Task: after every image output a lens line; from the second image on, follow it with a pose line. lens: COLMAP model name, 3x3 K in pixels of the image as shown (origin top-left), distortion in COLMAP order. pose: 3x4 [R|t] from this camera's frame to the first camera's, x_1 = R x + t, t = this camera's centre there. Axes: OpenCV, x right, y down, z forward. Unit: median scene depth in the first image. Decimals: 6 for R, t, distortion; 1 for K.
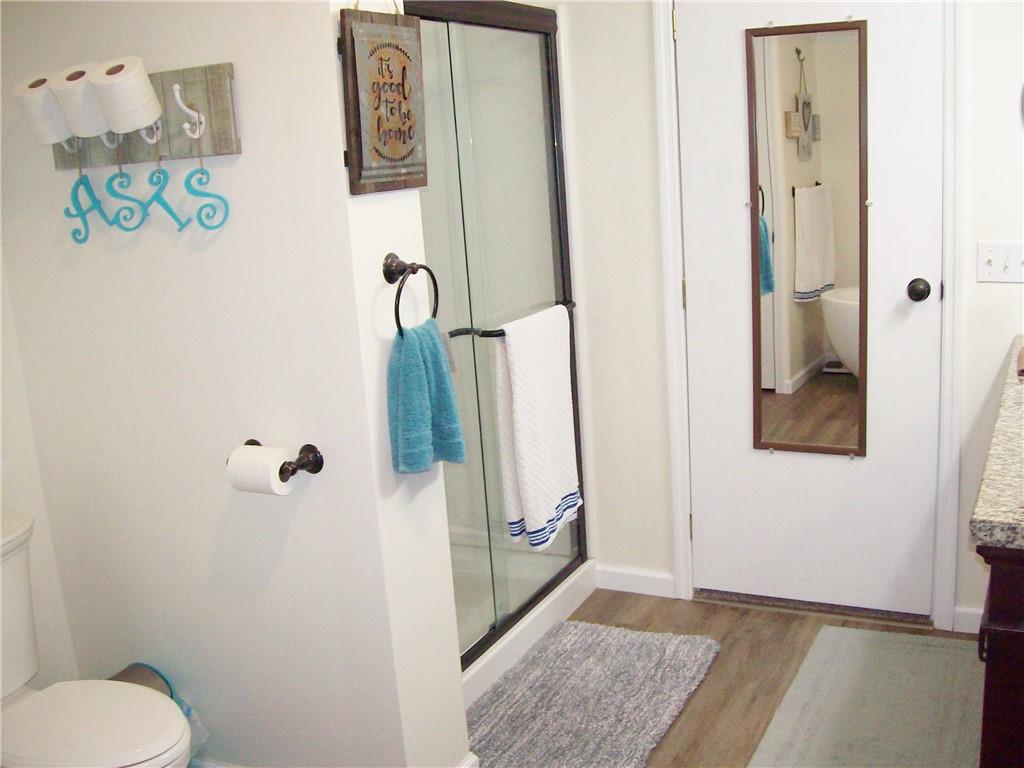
lens RADIAL K [[1090.1, 0, 512.4], [0, 1090.1, 382.8], [0, 0, 1]] dist [-0.112567, 0.000000]
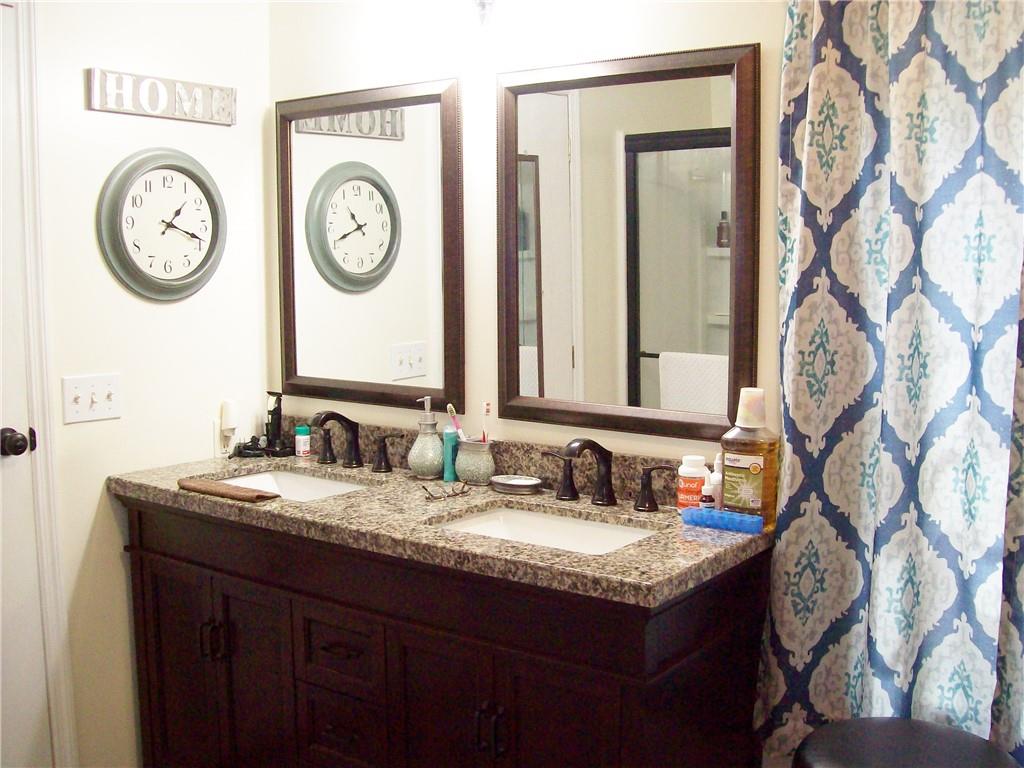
lens RADIAL K [[1090.1, 0, 513.7], [0, 1090.1, 382.9], [0, 0, 1]] dist [-0.112567, 0.000000]
pose [[0.145210, -0.043171, 0.988459, -0.518598], [0.199358, 0.979834, 0.013507, -0.090791], [-0.969108, 0.195096, 0.150888, 0.698081]]
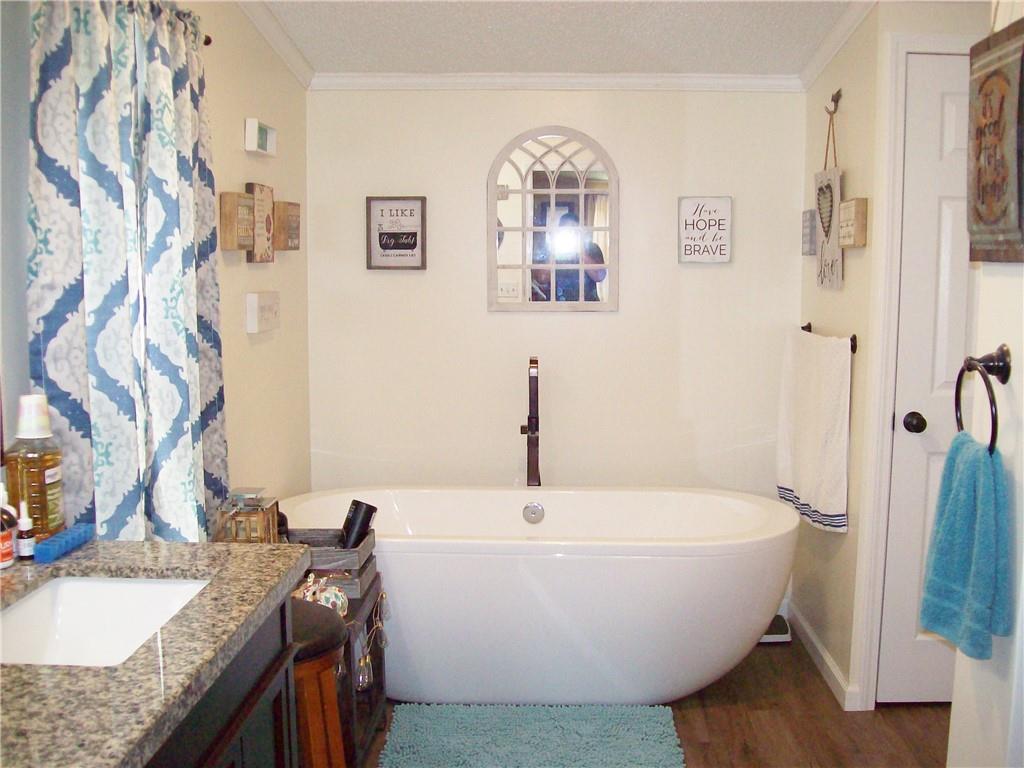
lens RADIAL K [[1090.1, 0, 512.6], [0, 1090.1, 385.4], [0, 0, 1]] dist [-0.112567, 0.000000]
pose [[-0.908517, 0.112200, -0.402502, 0.522642], [-0.028640, 0.944288, 0.327872, -0.342385], [0.416865, 0.309405, -0.854688, 1.575791]]
